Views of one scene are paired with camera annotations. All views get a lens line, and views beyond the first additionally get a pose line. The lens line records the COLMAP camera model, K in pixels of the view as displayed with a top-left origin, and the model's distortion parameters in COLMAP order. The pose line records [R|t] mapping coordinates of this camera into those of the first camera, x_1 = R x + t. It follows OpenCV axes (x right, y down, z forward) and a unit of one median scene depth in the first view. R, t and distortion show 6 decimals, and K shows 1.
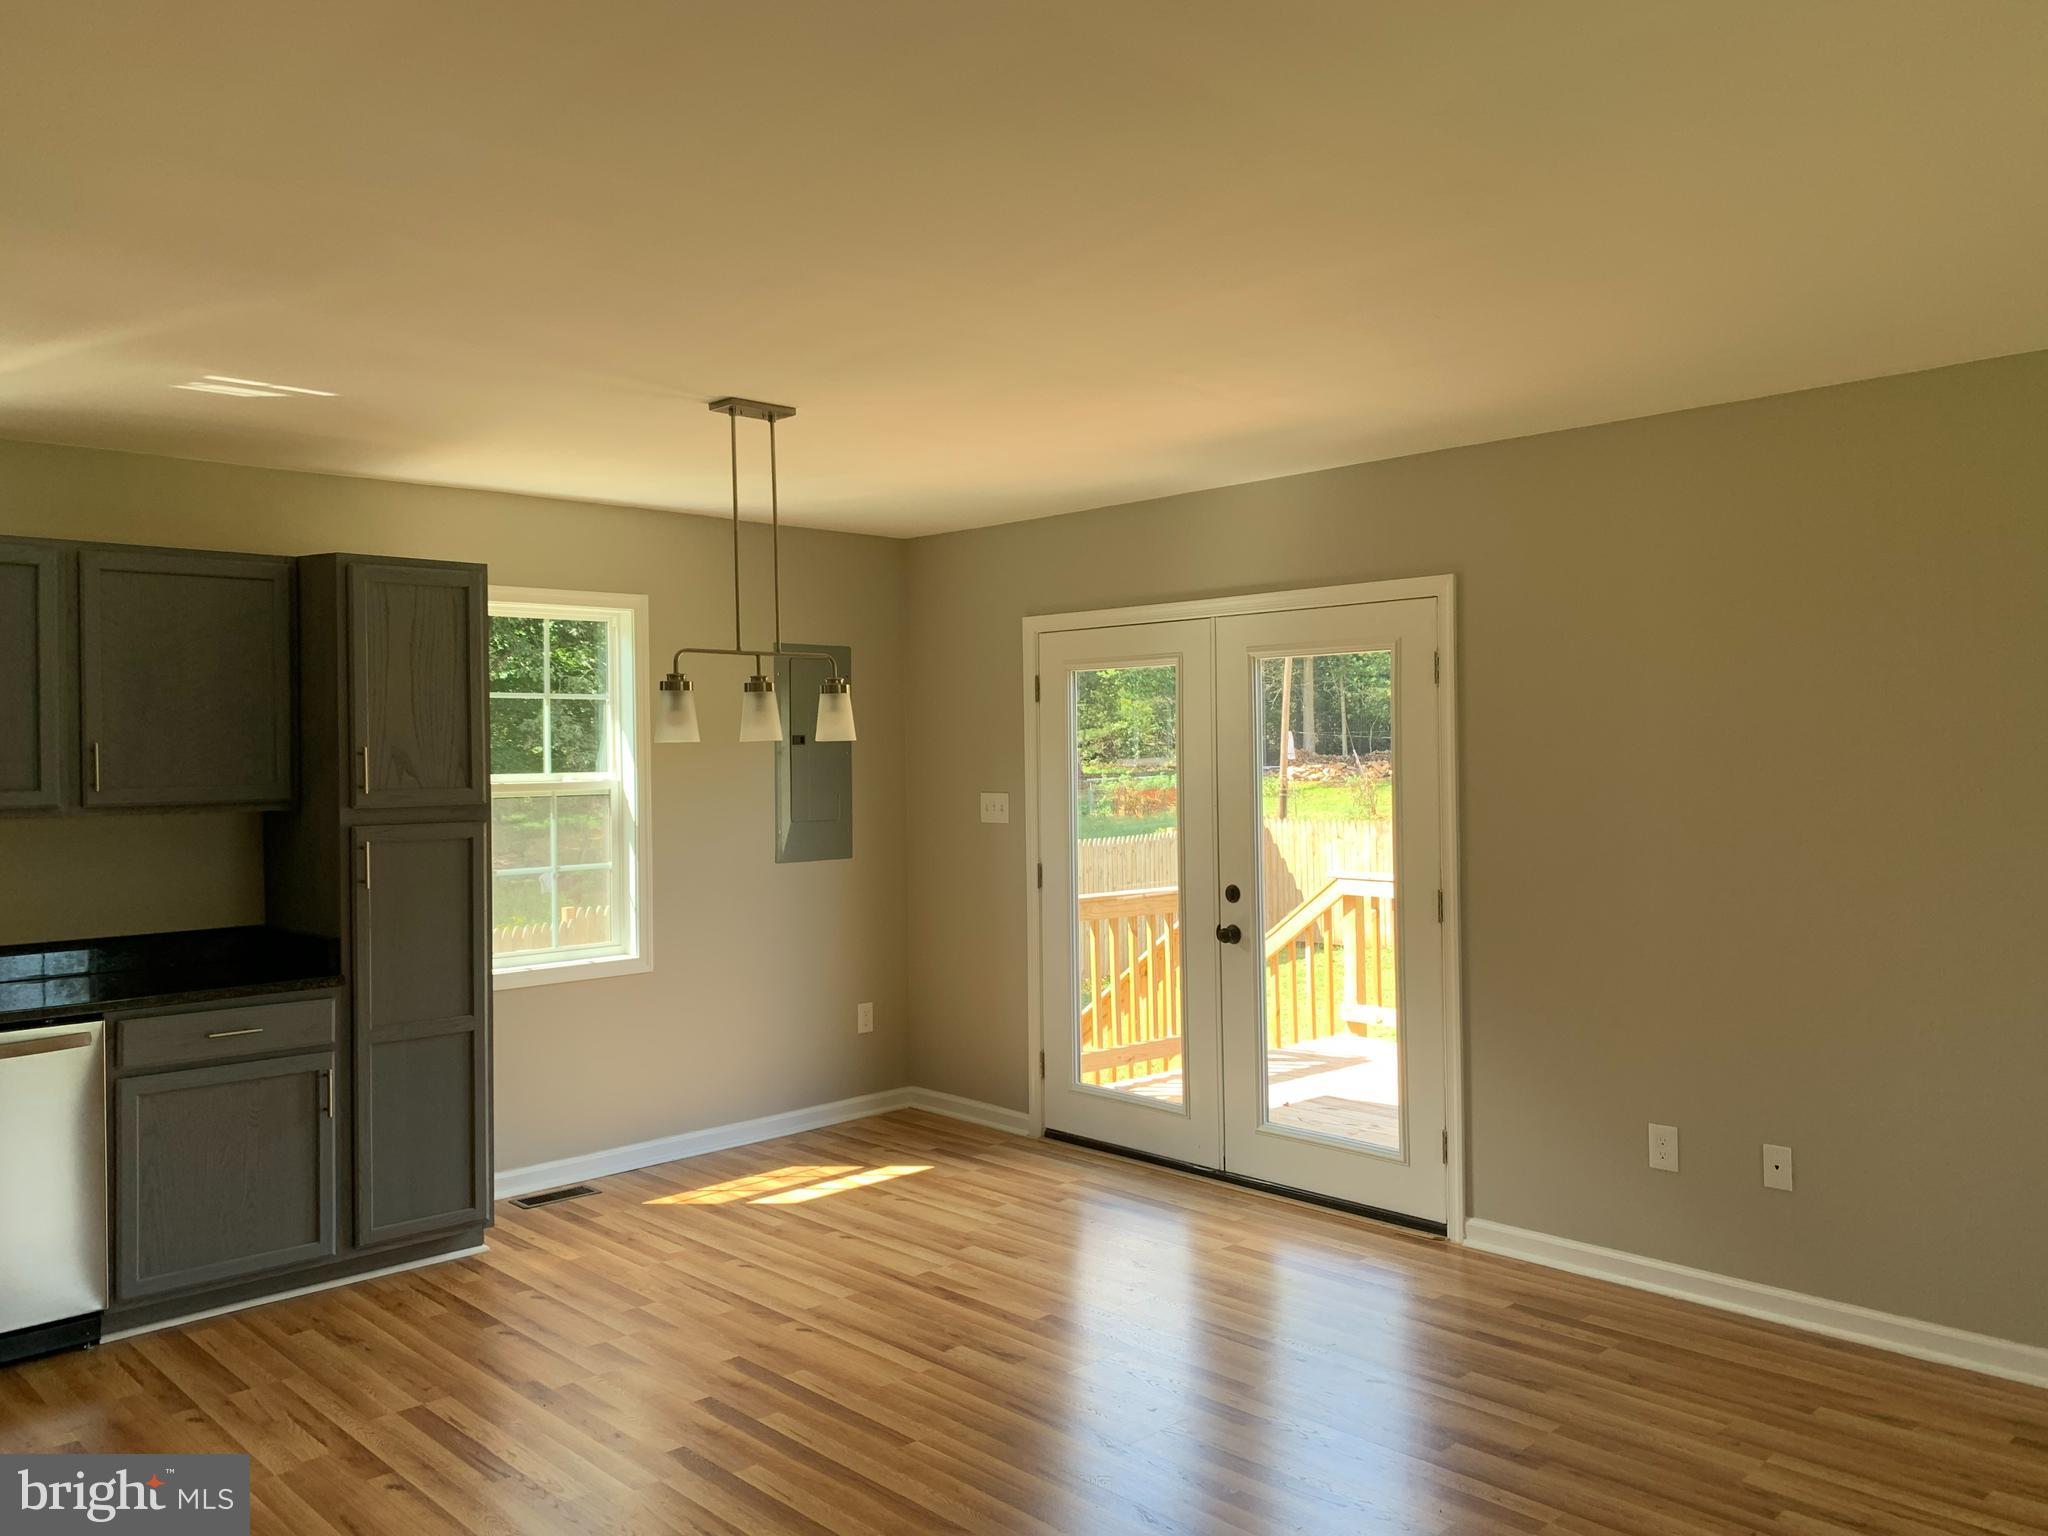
lens RADIAL K [[1548.1, 0, 1024.8], [0, 1548.1, 741.4], [0, 0, 1]] dist [0.001889, -0.000059]
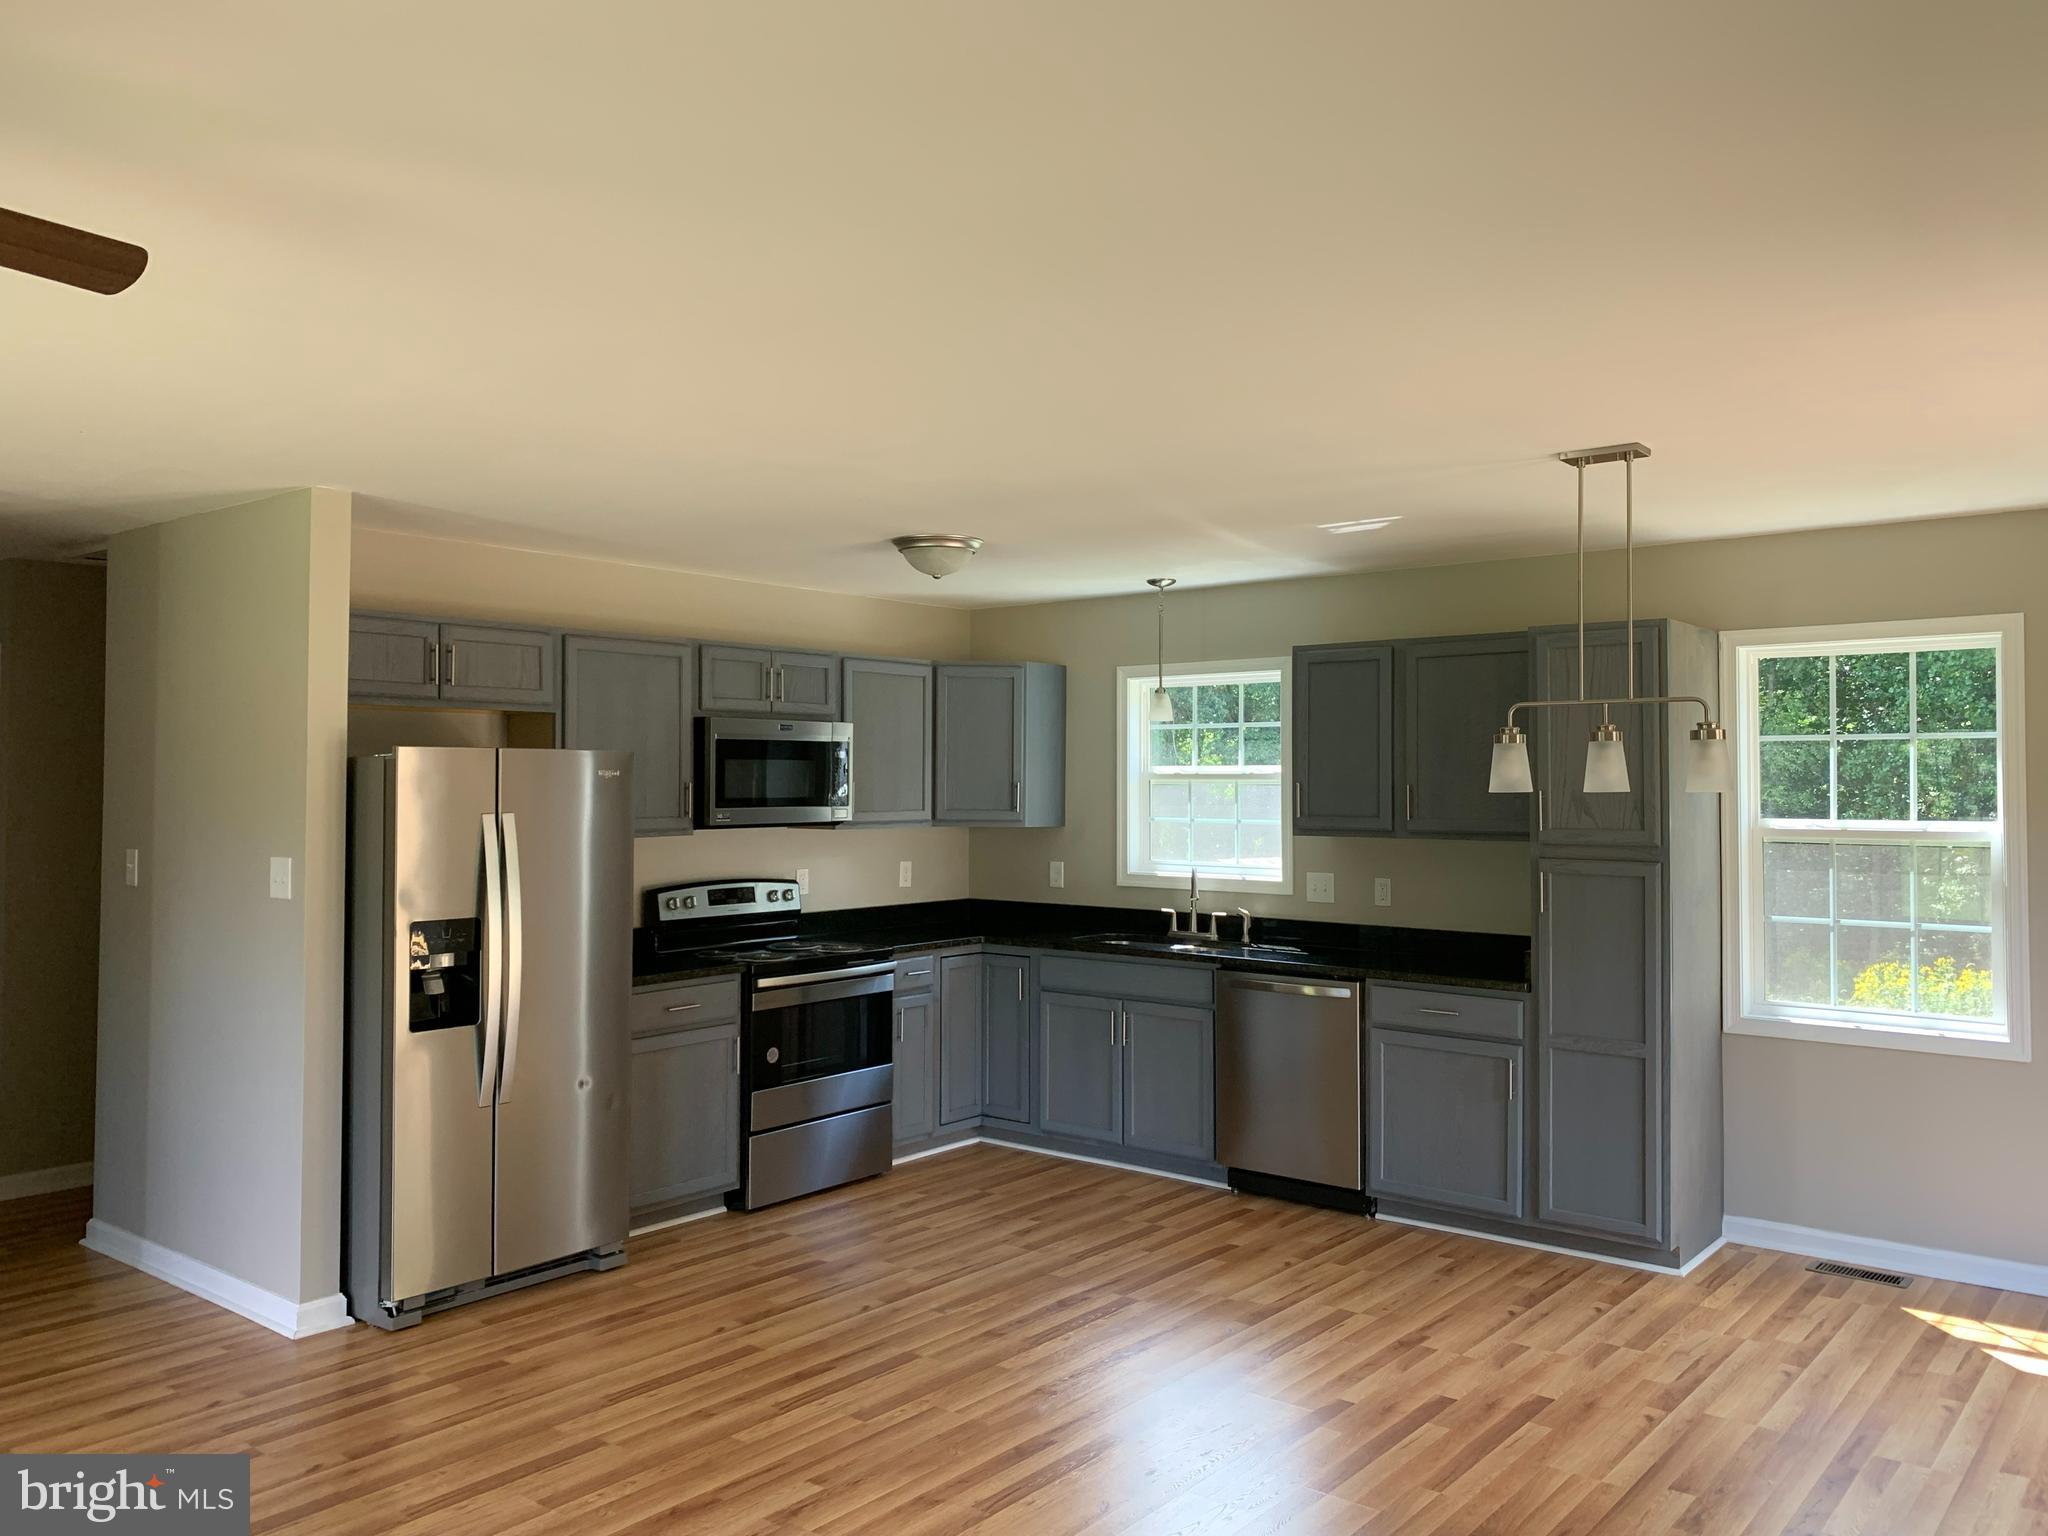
lens RADIAL K [[1548.1, 0, 1024.8], [0, 1548.1, 741.4], [0, 0, 1]] dist [0.001889, -0.000059]
pose [[0.142364, -0.017943, -0.989652, 0.683876], [-0.000744, 0.999833, -0.018235, -0.012245], [0.989814, 0.003333, 0.142327, 0.451588]]
